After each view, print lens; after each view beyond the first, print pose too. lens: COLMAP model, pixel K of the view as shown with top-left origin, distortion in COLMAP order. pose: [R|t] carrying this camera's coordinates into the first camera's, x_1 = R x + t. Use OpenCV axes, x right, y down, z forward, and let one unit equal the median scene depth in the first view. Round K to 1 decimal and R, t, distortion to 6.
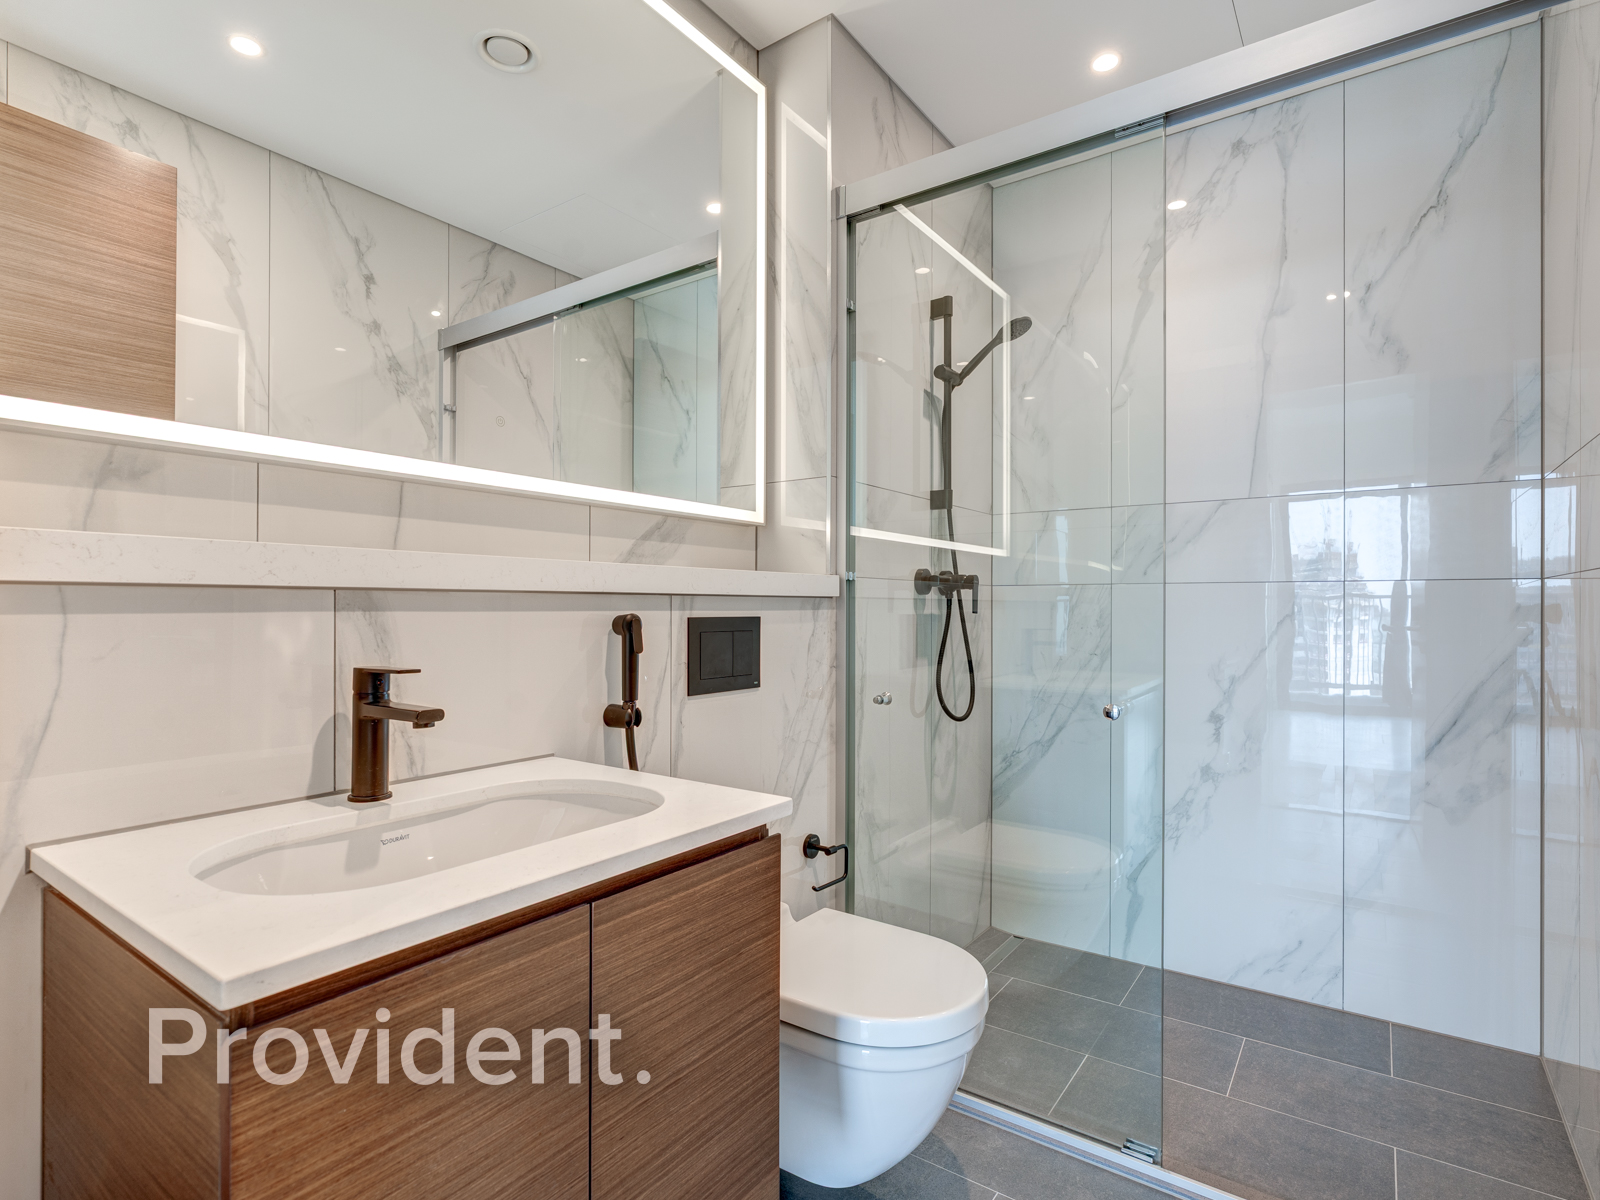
lens RADIAL K [[827.7, 0, 796.2], [0, 827.7, 605.0], [0, 0, 1]] dist [-0.010656, 0.003055]
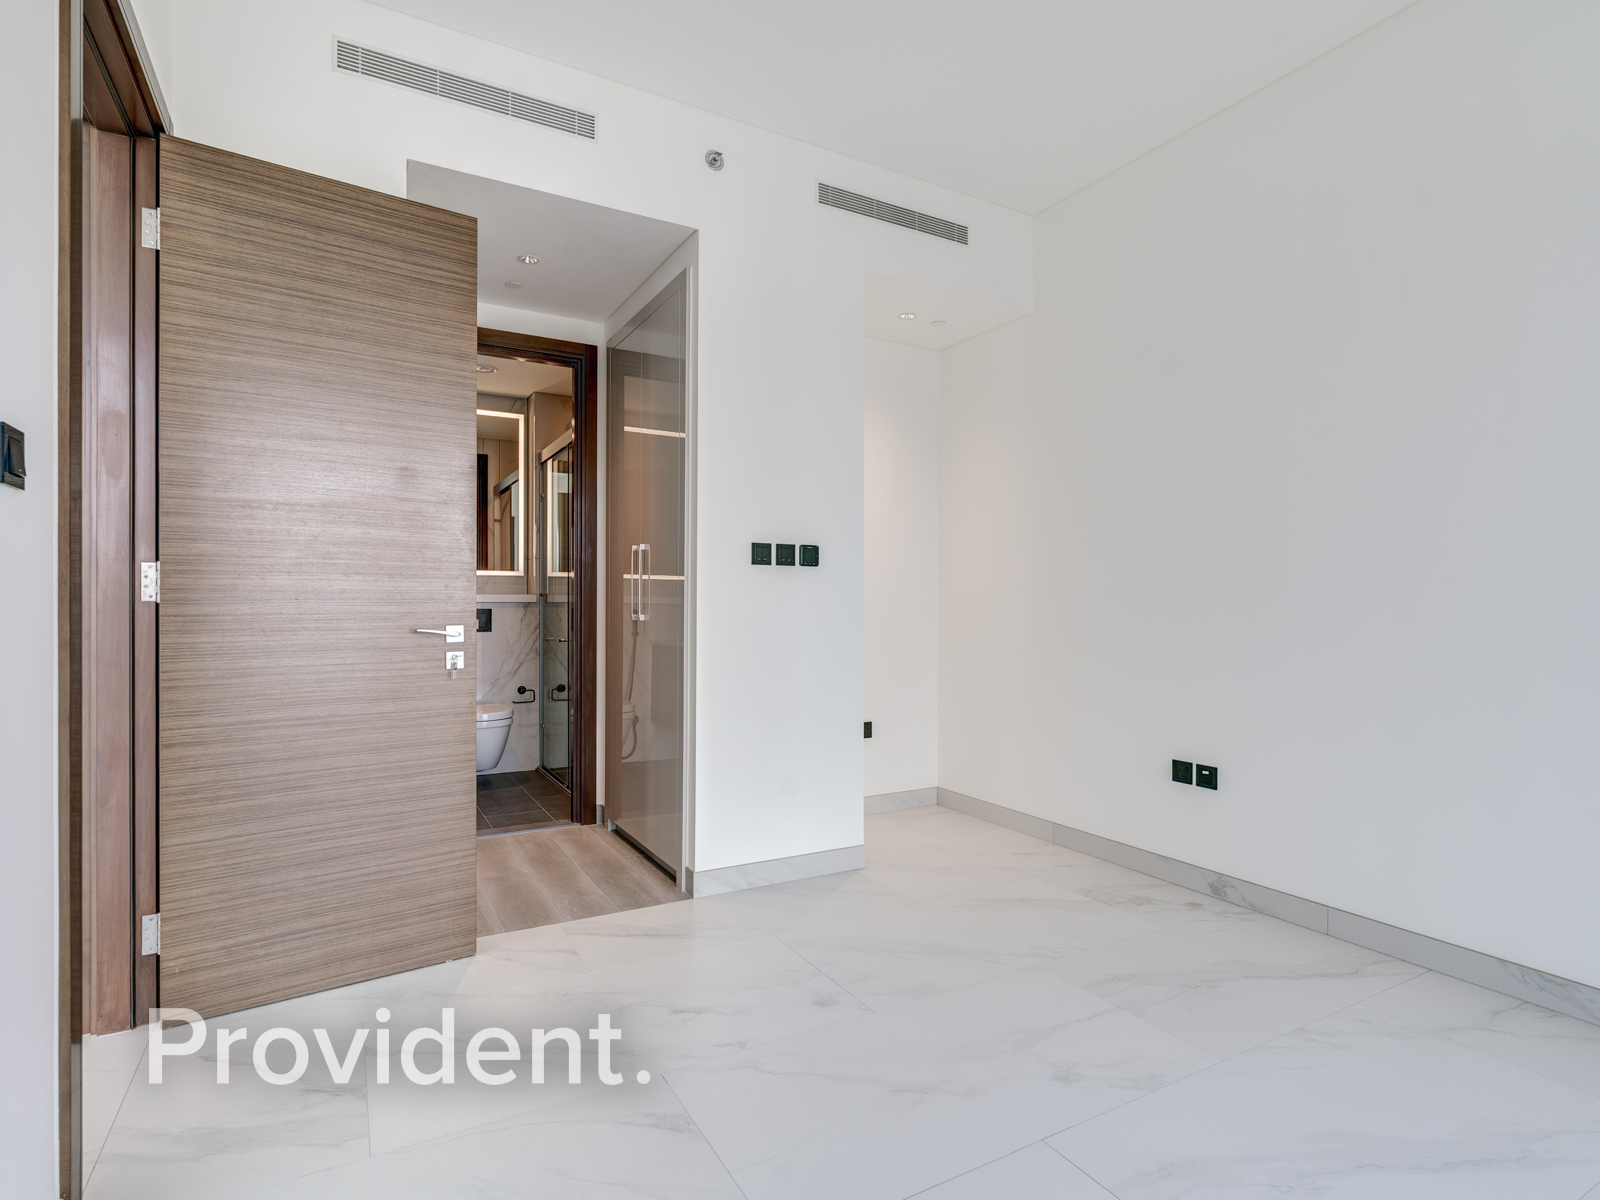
lens RADIAL K [[827.7, 0, 796.2], [0, 827.7, 605.0], [0, 0, 1]] dist [-0.010656, 0.003055]
pose [[0.895784, -0.003288, -0.444476, 2.032018], [0.006521, 0.999962, 0.005746, -0.010202], [0.444441, -0.008046, 0.895772, -1.075986]]
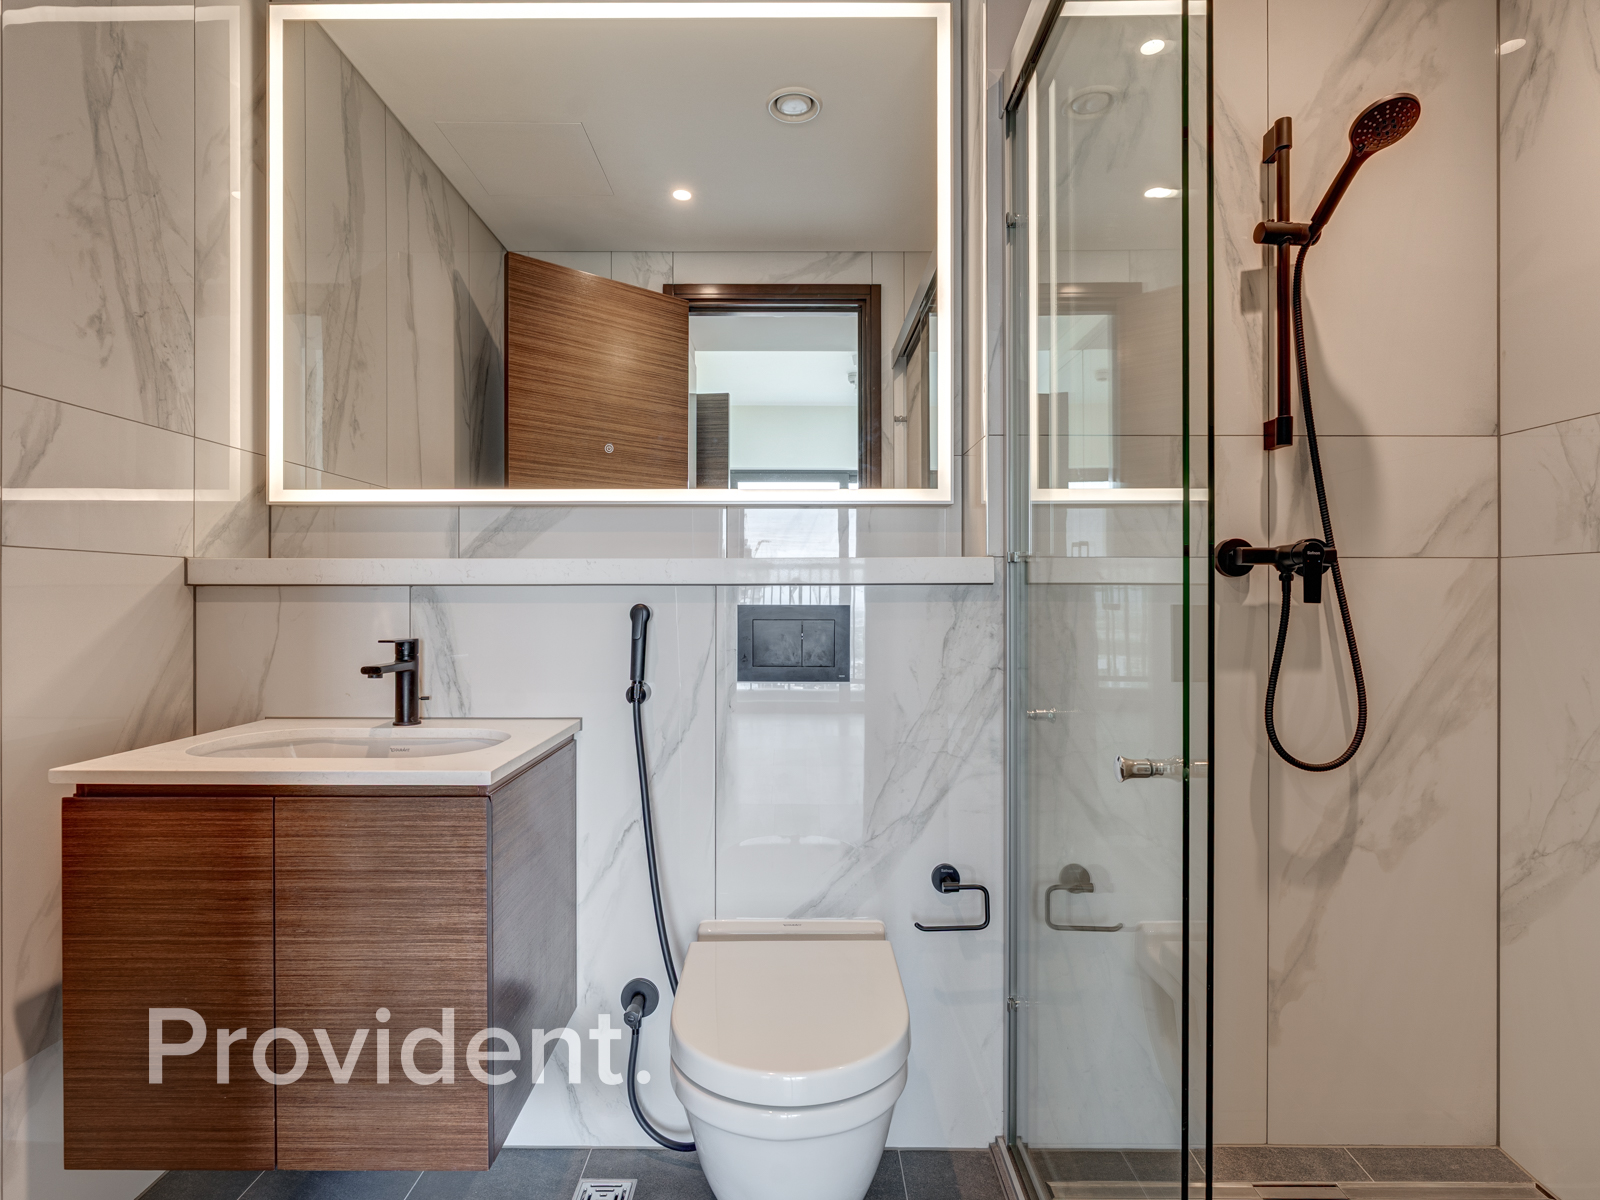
lens RADIAL K [[827.7, 0, 796.2], [0, 827.7, 605.0], [0, 0, 1]] dist [-0.010656, 0.003055]
pose [[0.563594, -0.004341, -0.826040, 0.598061], [0.008823, 0.999961, 0.000765, 0.010307], [0.826005, -0.007719, 0.563610, 0.383776]]
